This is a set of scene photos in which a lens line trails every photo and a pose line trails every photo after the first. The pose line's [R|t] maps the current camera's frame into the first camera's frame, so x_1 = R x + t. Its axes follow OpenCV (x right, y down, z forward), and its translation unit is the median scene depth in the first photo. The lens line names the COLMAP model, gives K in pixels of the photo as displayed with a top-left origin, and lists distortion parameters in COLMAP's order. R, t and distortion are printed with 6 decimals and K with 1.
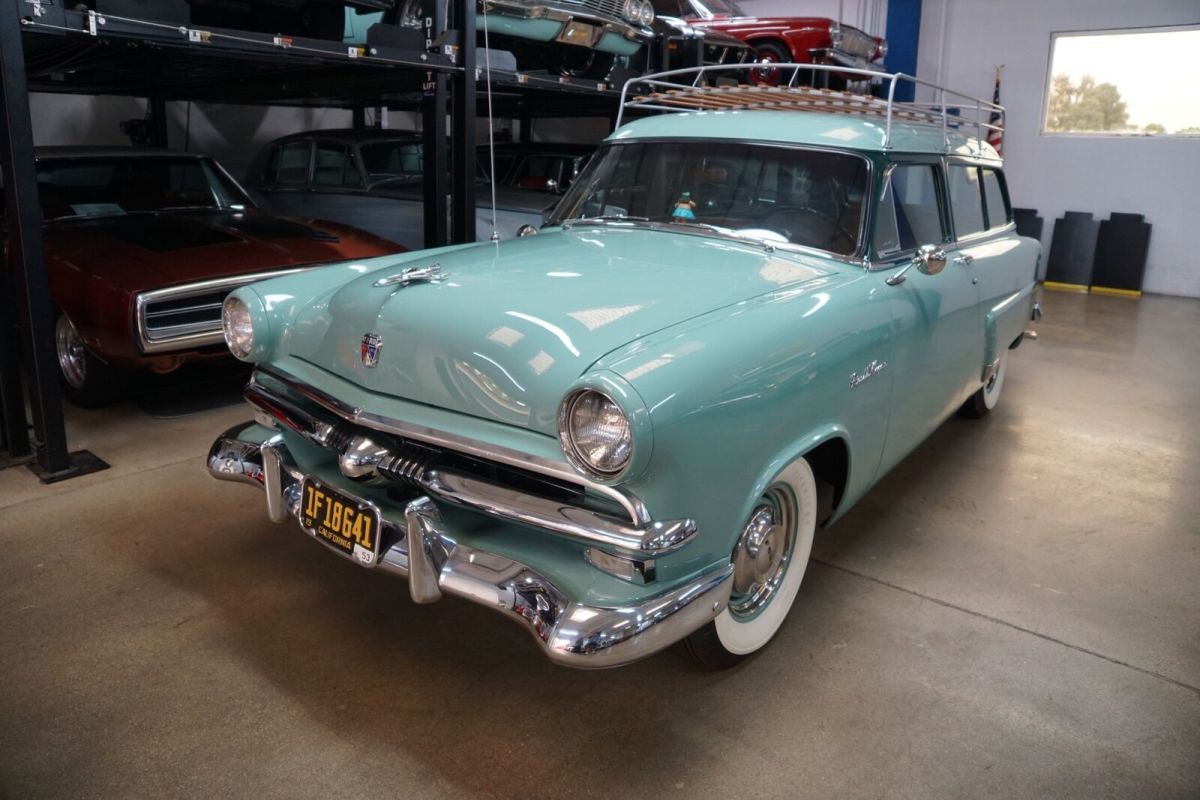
lens RADIAL K [[825.7, 0, 600.2], [0, 825.7, 323.1], [0, 0, 1]] dist [-0.142610, 0.103633]
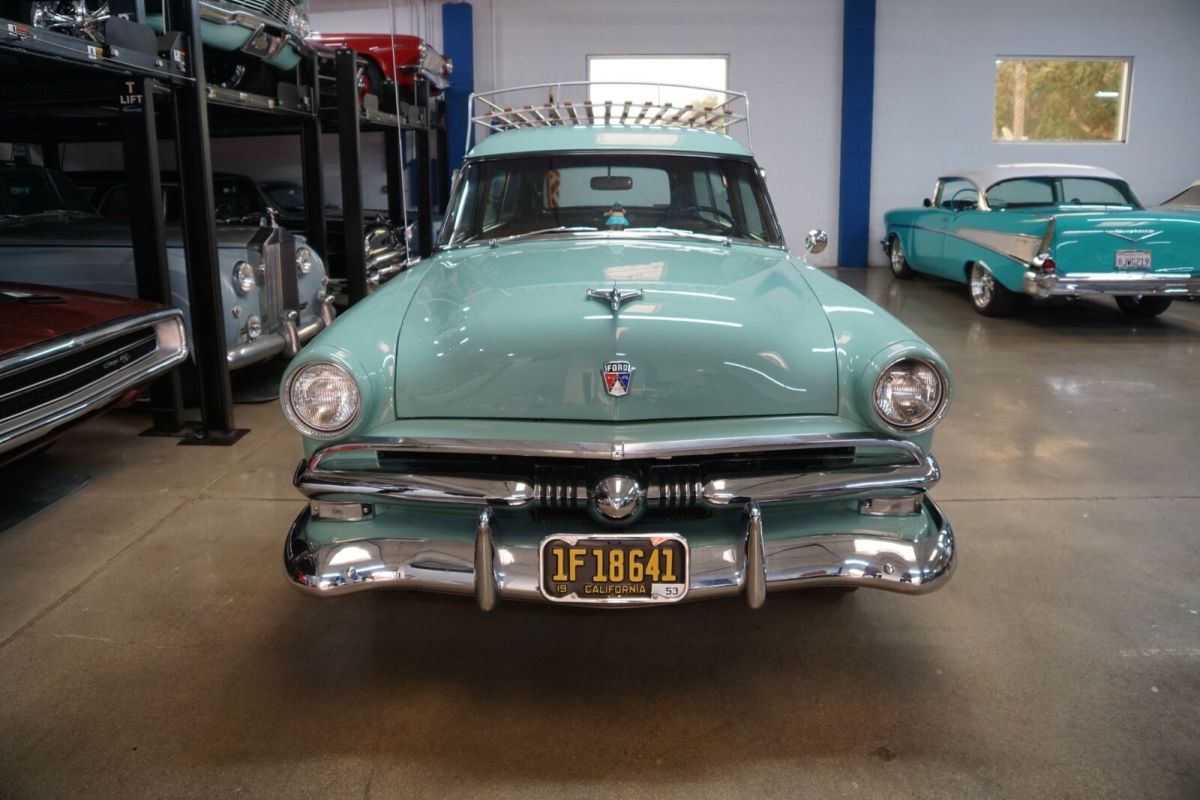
lens RADIAL K [[825.7, 0, 600.2], [0, 825.7, 323.1], [0, 0, 1]] dist [-0.142610, 0.103633]
pose [[0.786006, -0.143769, 0.601270, -0.831772], [0.155672, 0.987272, 0.032564, -0.060345], [-0.598298, 0.068005, 0.798382, 0.255507]]
